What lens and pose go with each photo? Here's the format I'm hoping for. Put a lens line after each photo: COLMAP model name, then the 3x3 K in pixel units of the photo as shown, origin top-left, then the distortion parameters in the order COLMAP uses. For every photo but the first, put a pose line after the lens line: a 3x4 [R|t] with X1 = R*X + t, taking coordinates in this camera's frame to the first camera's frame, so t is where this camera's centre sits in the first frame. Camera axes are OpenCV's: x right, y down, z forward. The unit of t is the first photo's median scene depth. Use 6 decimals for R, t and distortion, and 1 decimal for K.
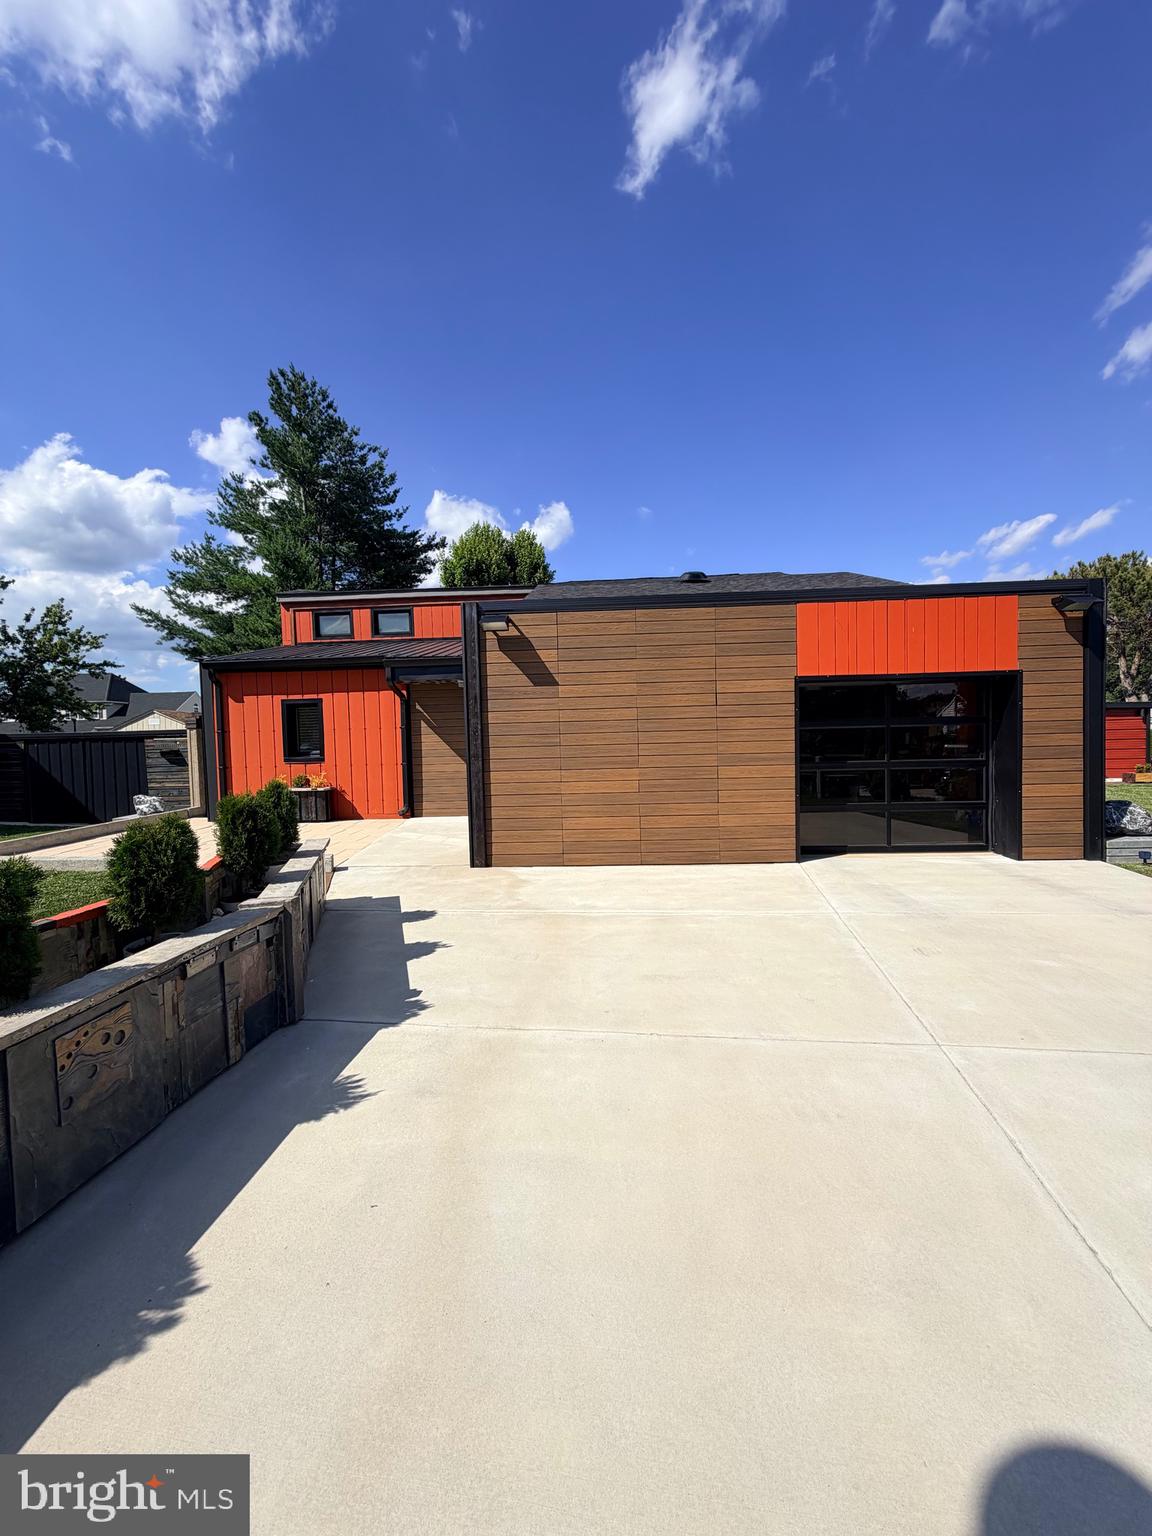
lens RADIAL K [[611.1, 0, 576.0], [0, 611.1, 768.0], [0, 0, 1]] dist [0.000013, -0.000172]
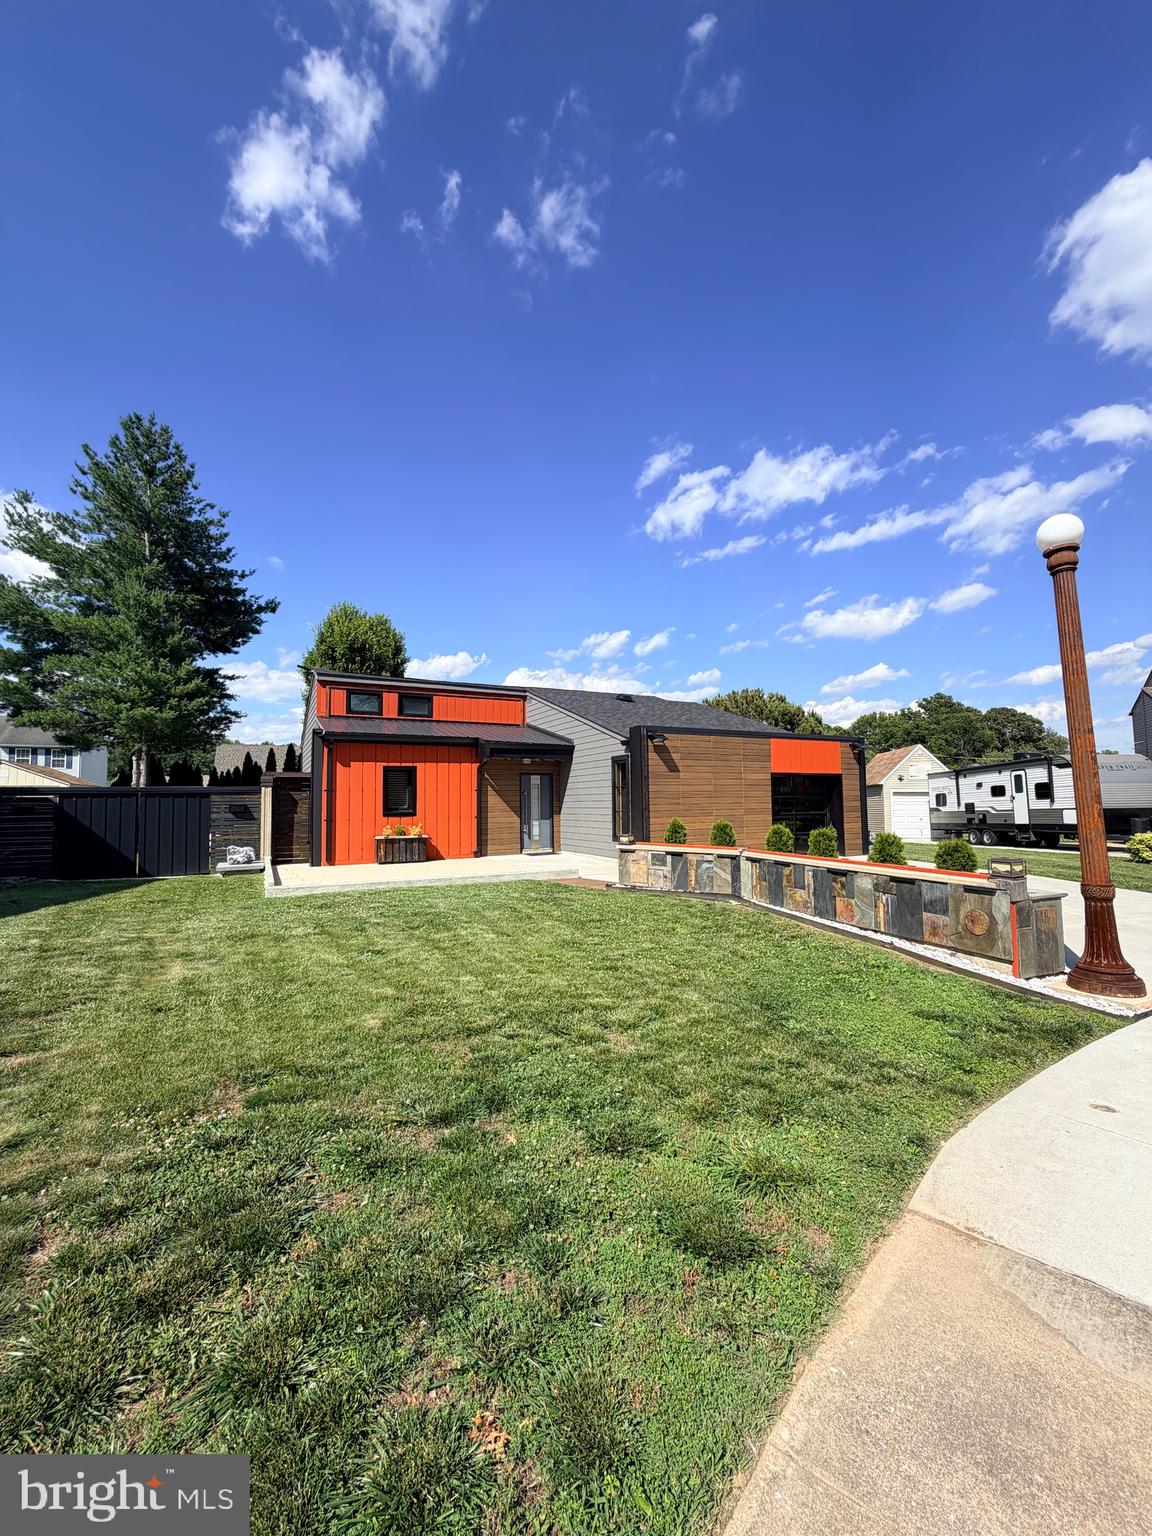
lens RADIAL K [[611.1, 0, 576.0], [0, 611.1, 768.0], [0, 0, 1]] dist [0.000013, -0.000172]
pose [[0.861706, 0.041242, 0.505729, -0.779056], [0.011844, 0.994785, -0.101305, 0.025050], [-0.507270, 0.093285, 0.856724, -0.284660]]
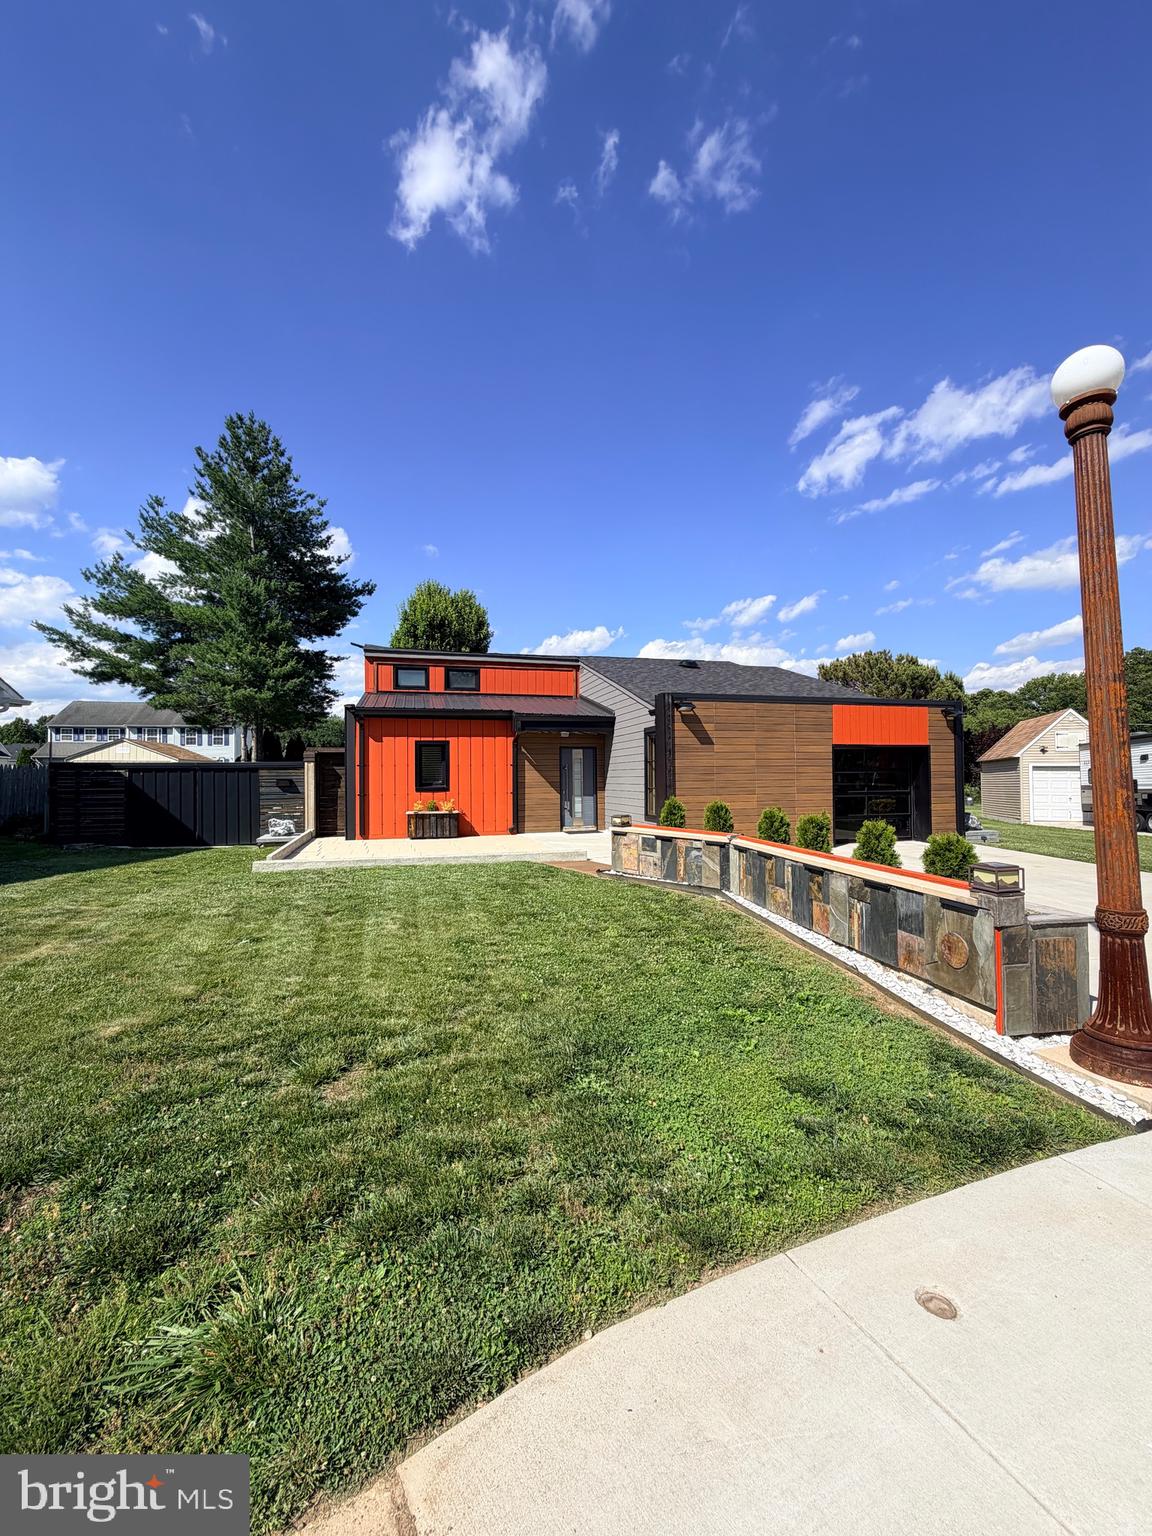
lens RADIAL K [[611.1, 0, 576.0], [0, 611.1, 768.0], [0, 0, 1]] dist [0.000013, -0.000172]
pose [[0.949058, 0.019952, 0.314469, -0.563422], [-0.001284, 0.998230, -0.059458, 0.018053], [-0.315099, 0.056025, 0.947404, -0.288086]]
